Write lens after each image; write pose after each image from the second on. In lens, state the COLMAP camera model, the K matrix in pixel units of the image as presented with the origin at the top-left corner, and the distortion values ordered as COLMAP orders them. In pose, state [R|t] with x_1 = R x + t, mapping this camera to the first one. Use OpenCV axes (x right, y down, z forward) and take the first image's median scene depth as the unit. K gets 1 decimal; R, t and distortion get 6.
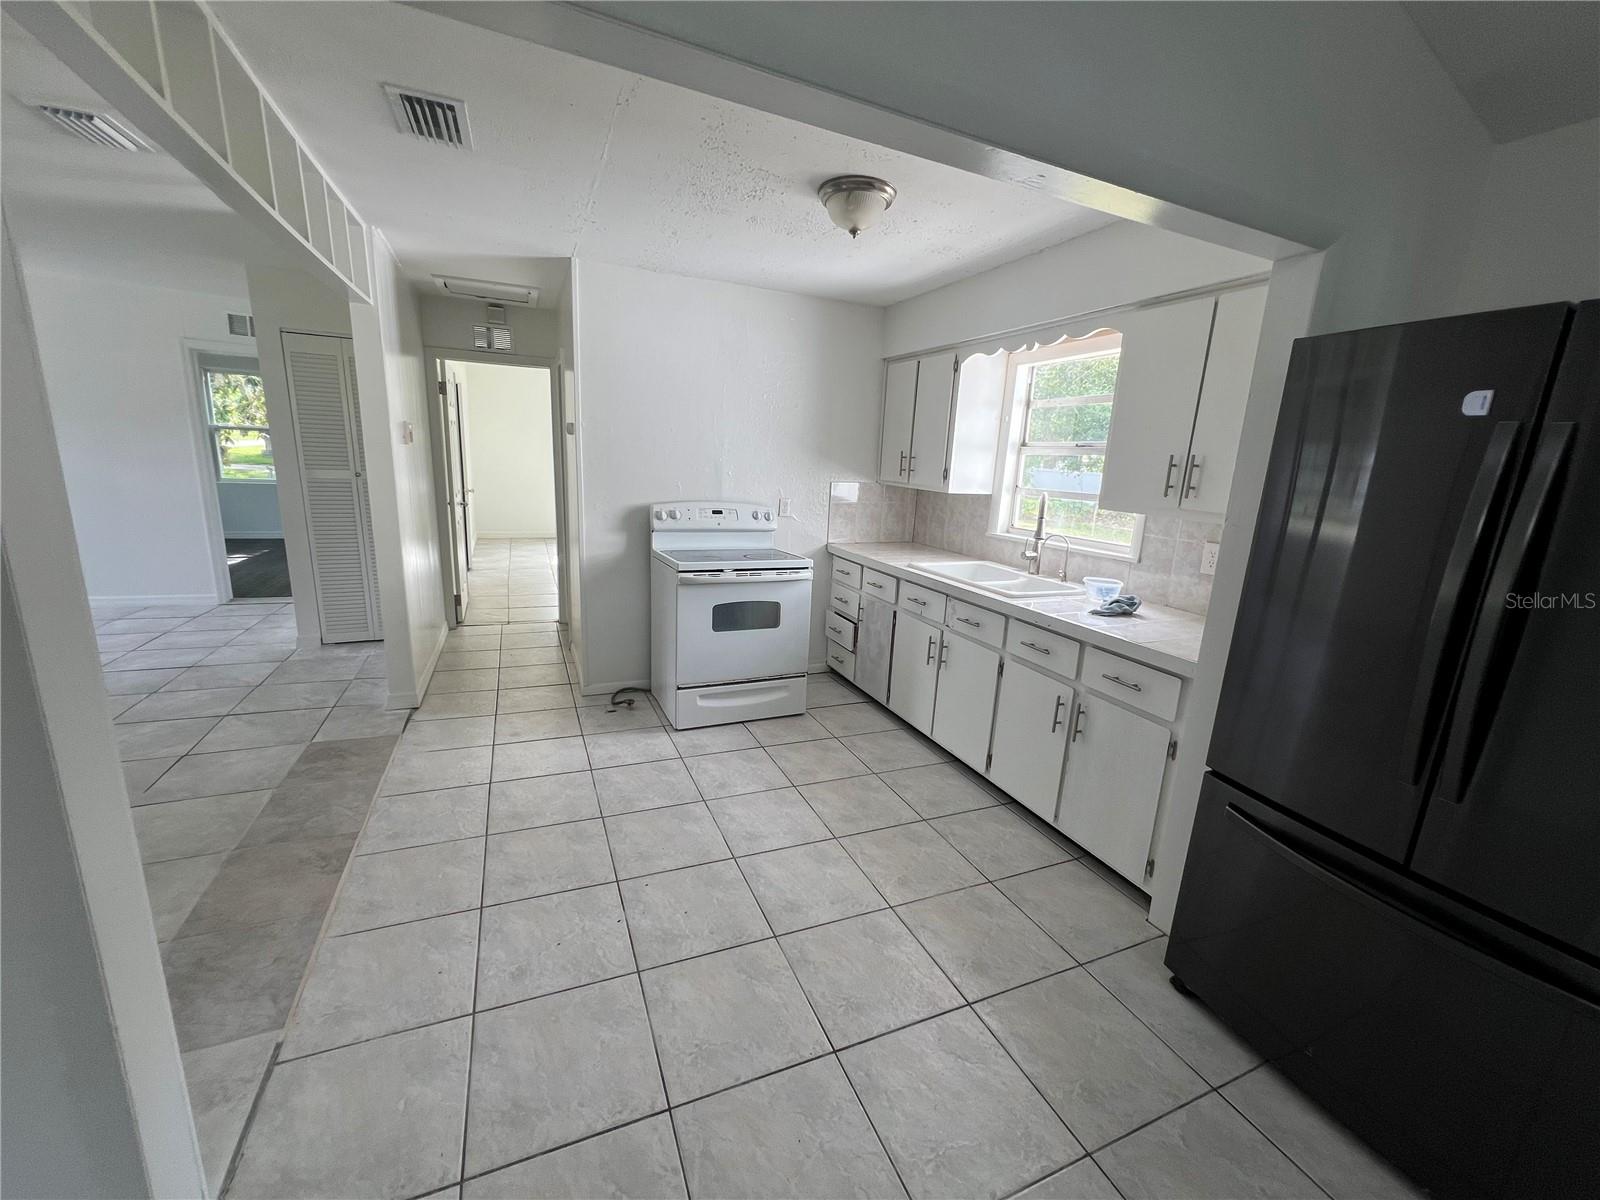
lens RADIAL K [[637.6, 0, 796.8], [0, 637.6, 601.2], [0, 0, 1]] dist [0.000720, 0.000555]
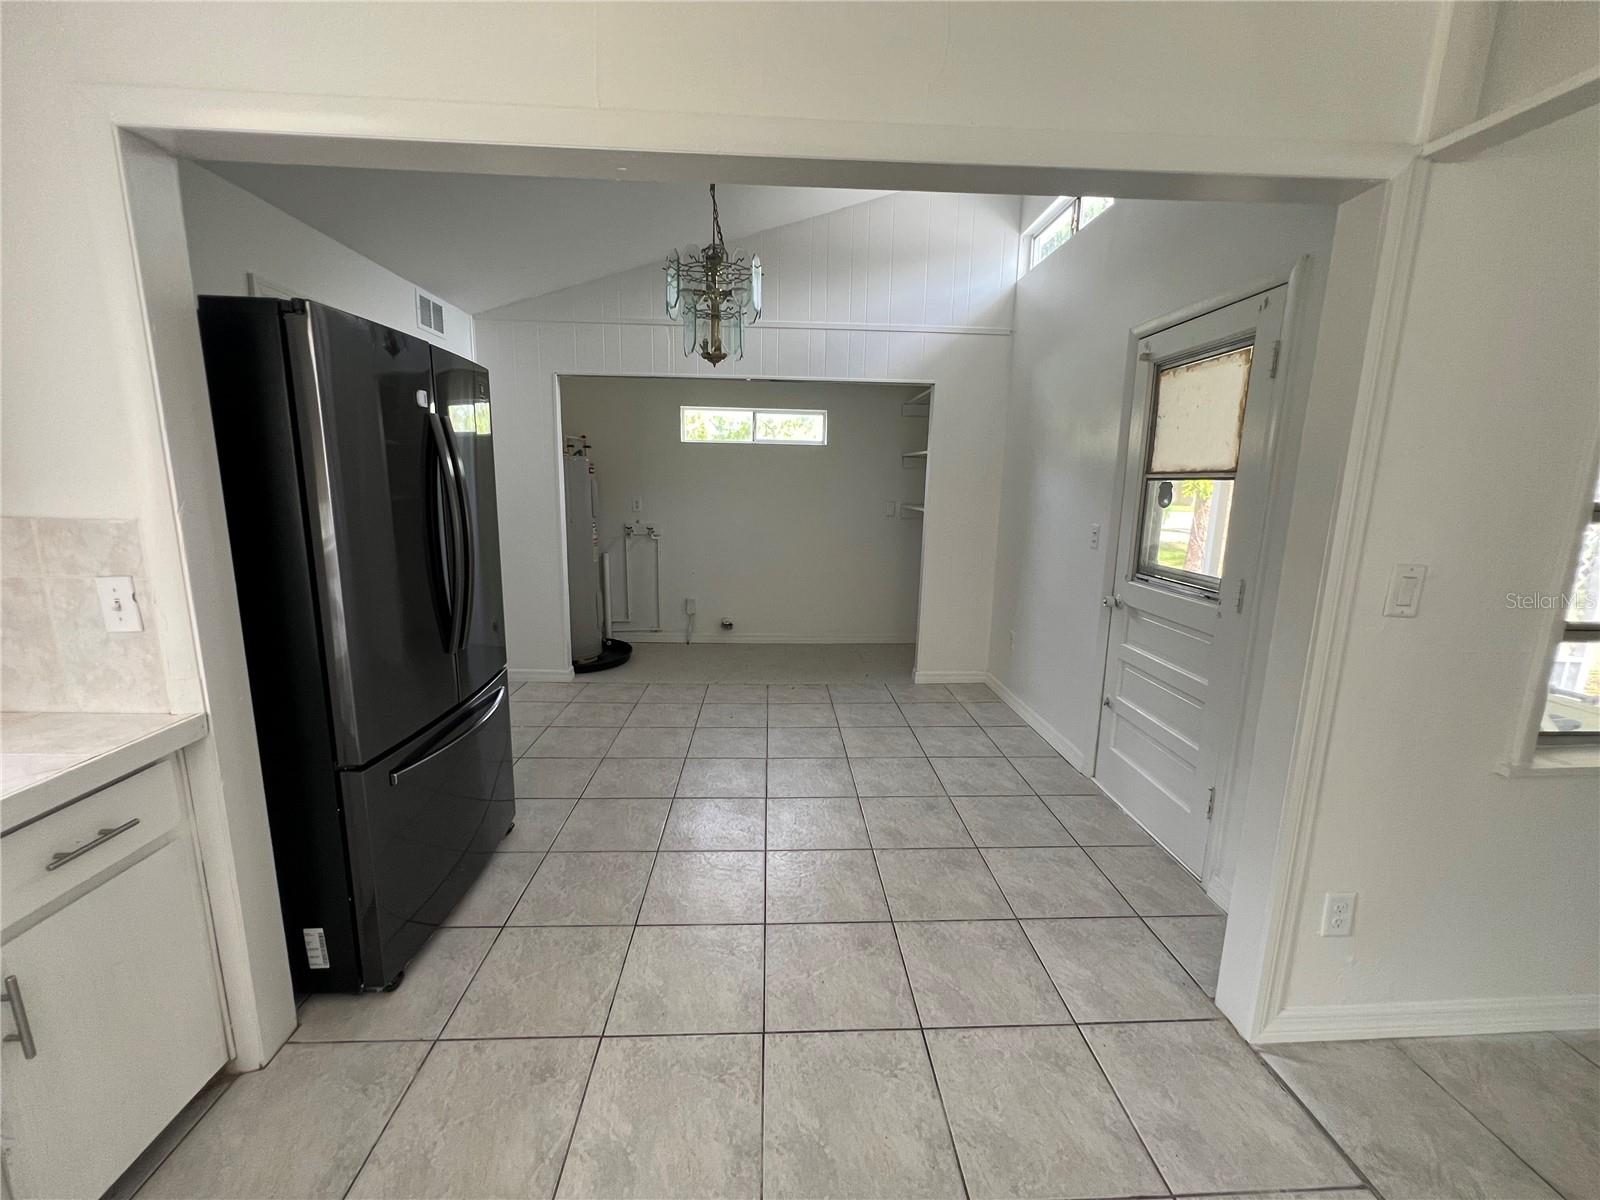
lens RADIAL K [[637.6, 0, 796.4], [0, 637.6, 599.7], [0, 0, 1]] dist [0.000720, 0.000555]
pose [[-0.931894, -0.139424, 0.334866, -0.108861], [0.011119, 0.911765, 0.410562, -0.164718], [-0.362561, 0.386323, -0.848118, 0.723469]]
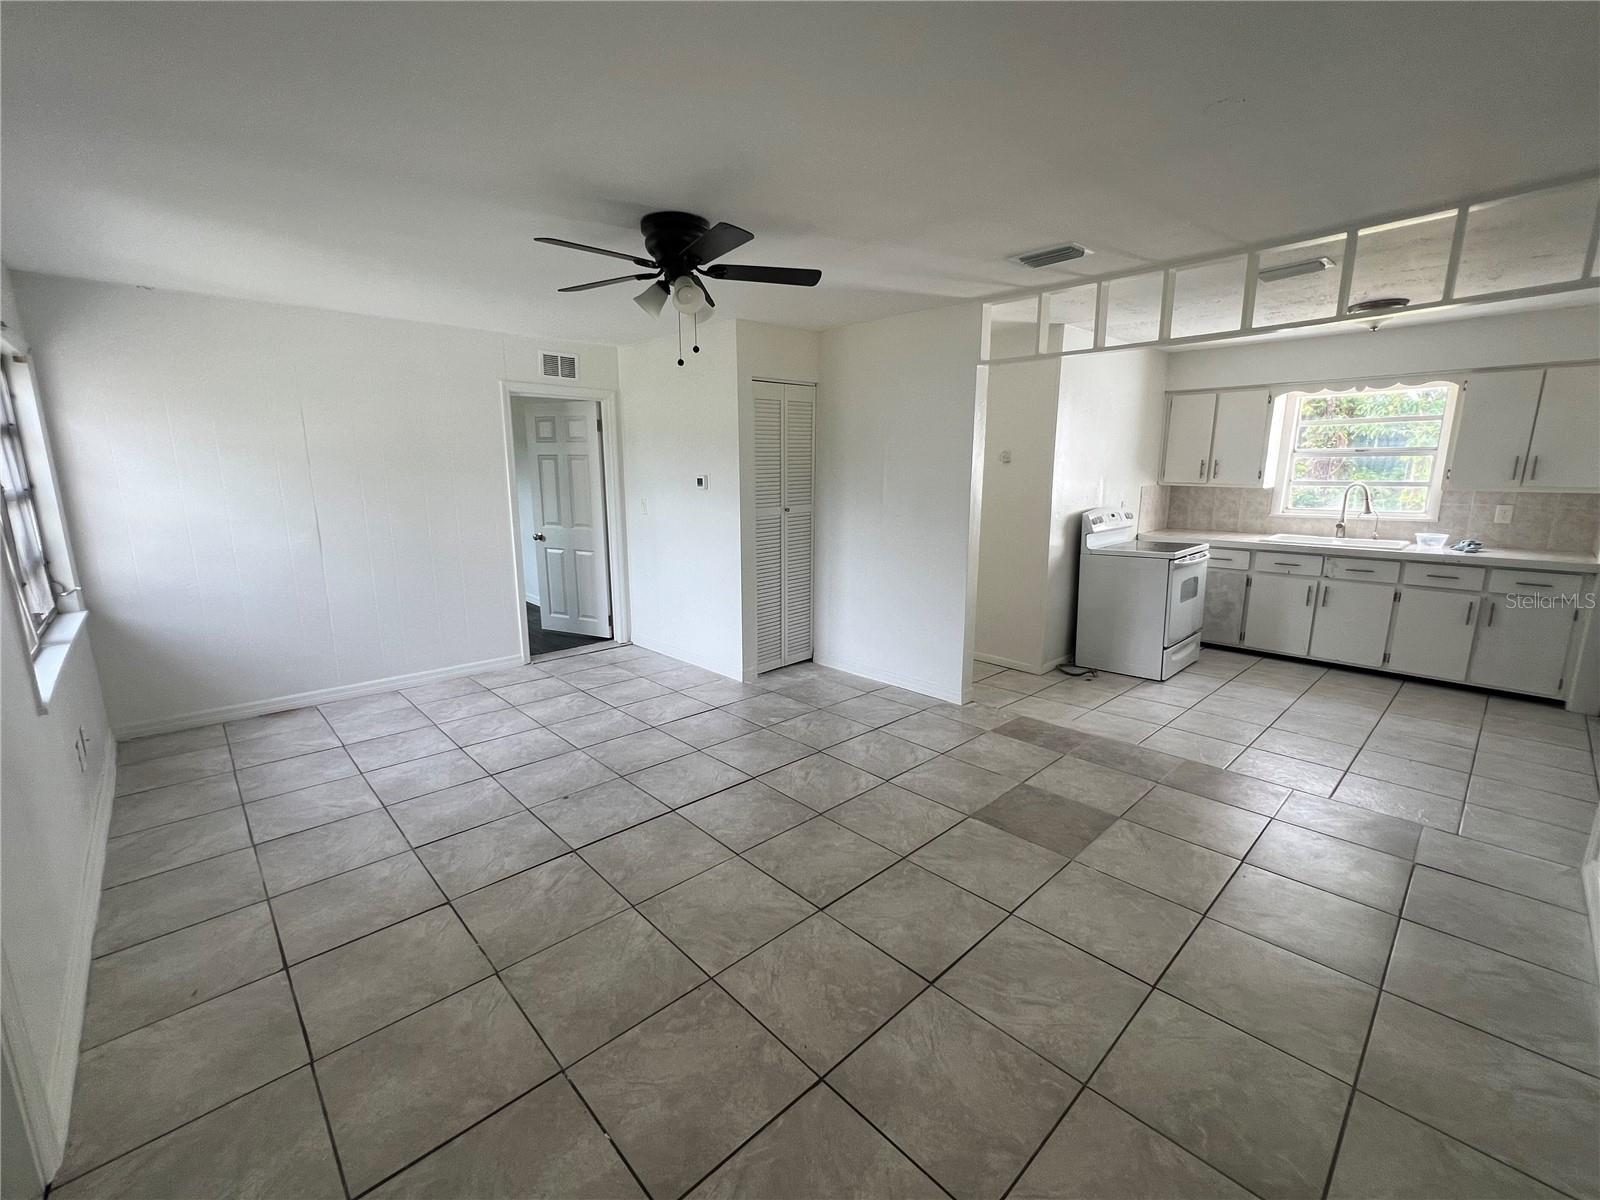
lens RADIAL K [[679.4, 0, 800.4], [0, 679.4, 594.9], [0, 0, 1]] dist [0.003145, 0.000649]
pose [[0.938218, -0.117762, 0.325392, -1.267871], [0.126485, 0.991952, -0.005704, -0.057229], [-0.322101, 0.046508, 0.945562, -0.083753]]
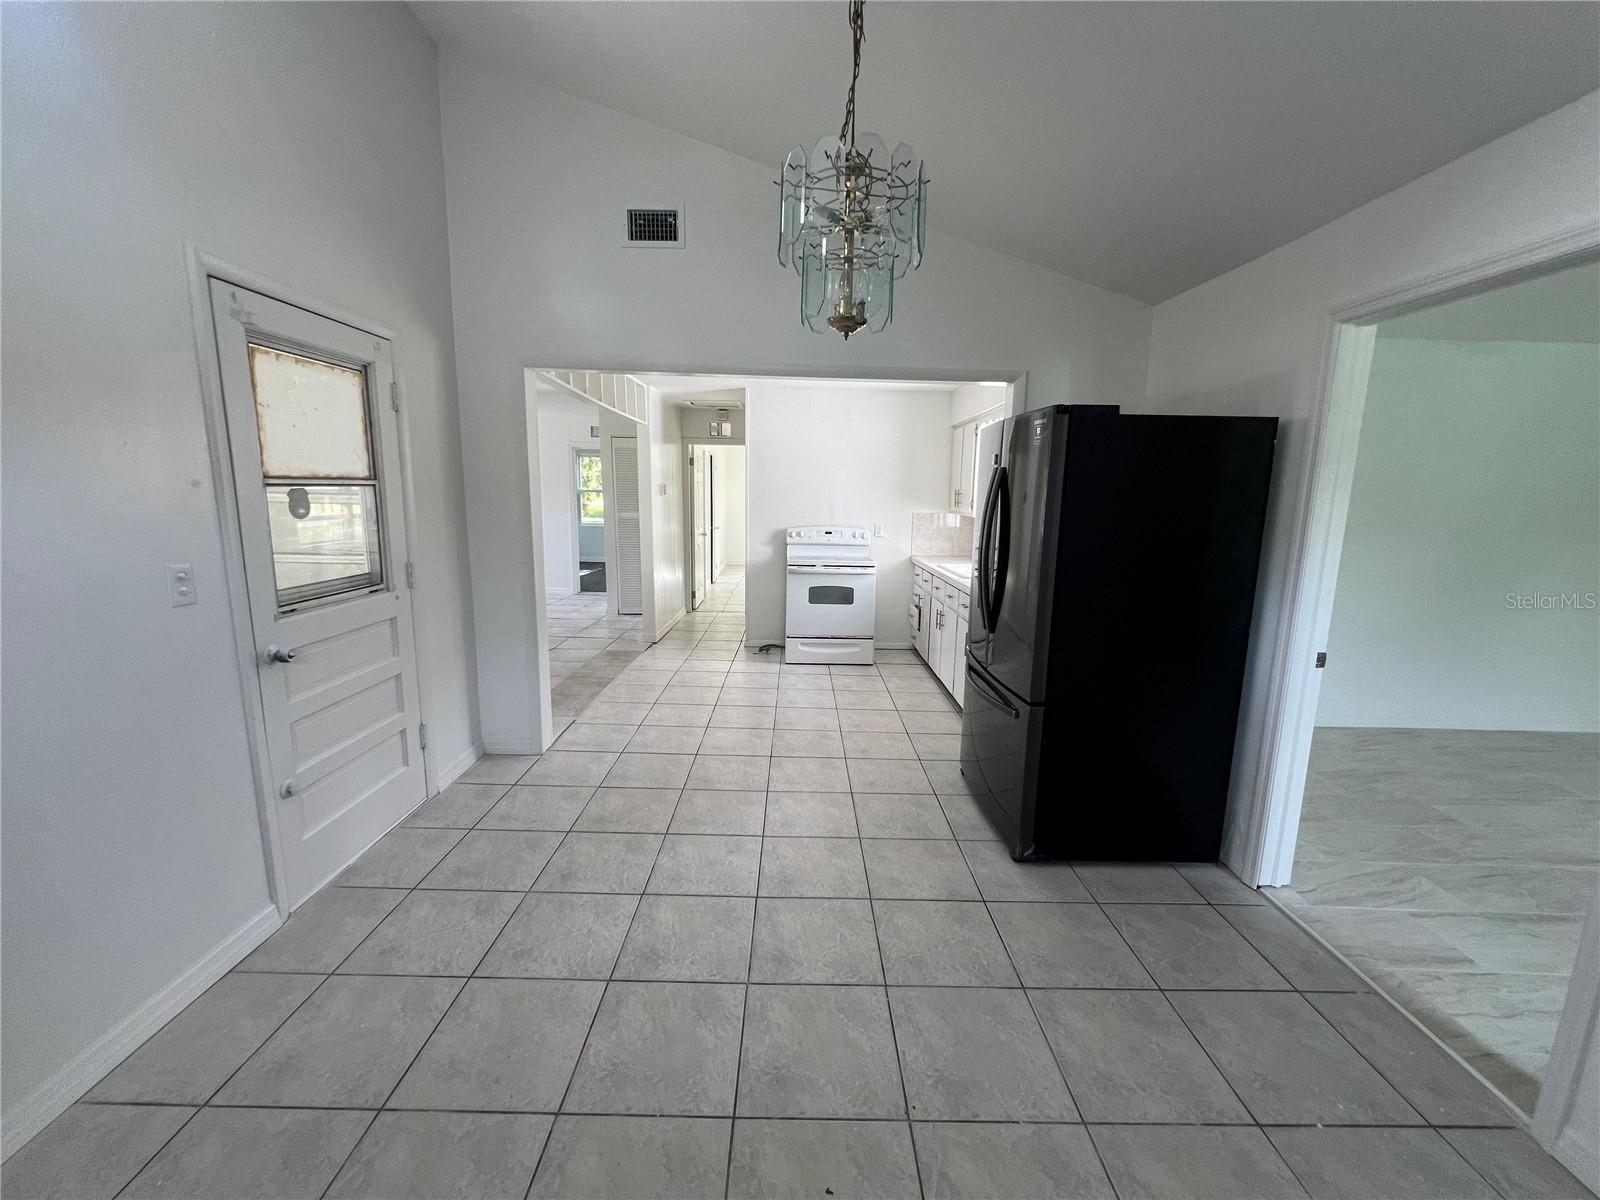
lens RADIAL K [[637.6, 0, 804.3], [0, 637.6, 604.8], [0, 0, 1]] dist [0.000720, 0.000555]
pose [[0.923041, 0.033638, -0.383229, 0.456995], [-0.059327, 0.996700, -0.055408, 0.134920], [0.380100, 0.073879, 0.921990, -0.477666]]
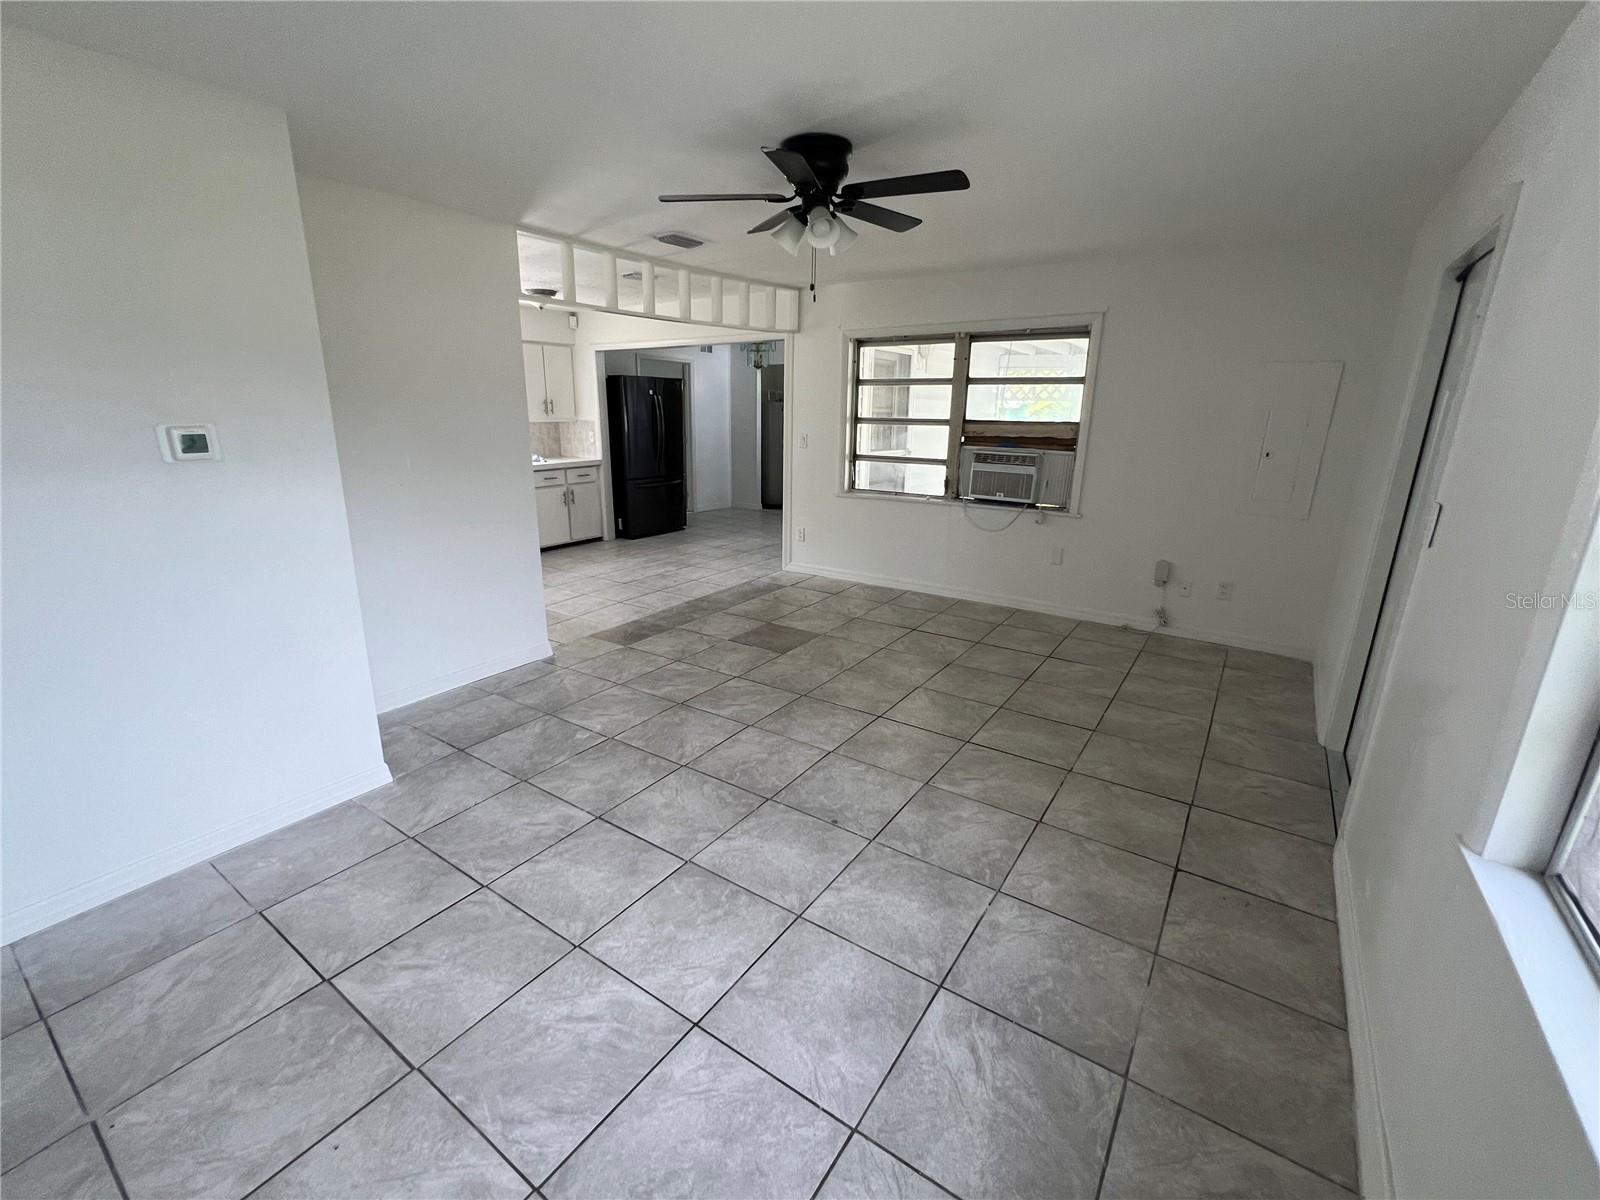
lens RADIAL K [[679.4, 0, 791.5], [0, 679.4, 597.8], [0, 0, 1]] dist [0.003145, 0.000649]
pose [[-0.523114, -0.286421, 0.802692, -1.774452], [0.158043, 0.892900, 0.421607, -0.358273], [-0.837481, 0.347409, -0.421822, 1.095892]]
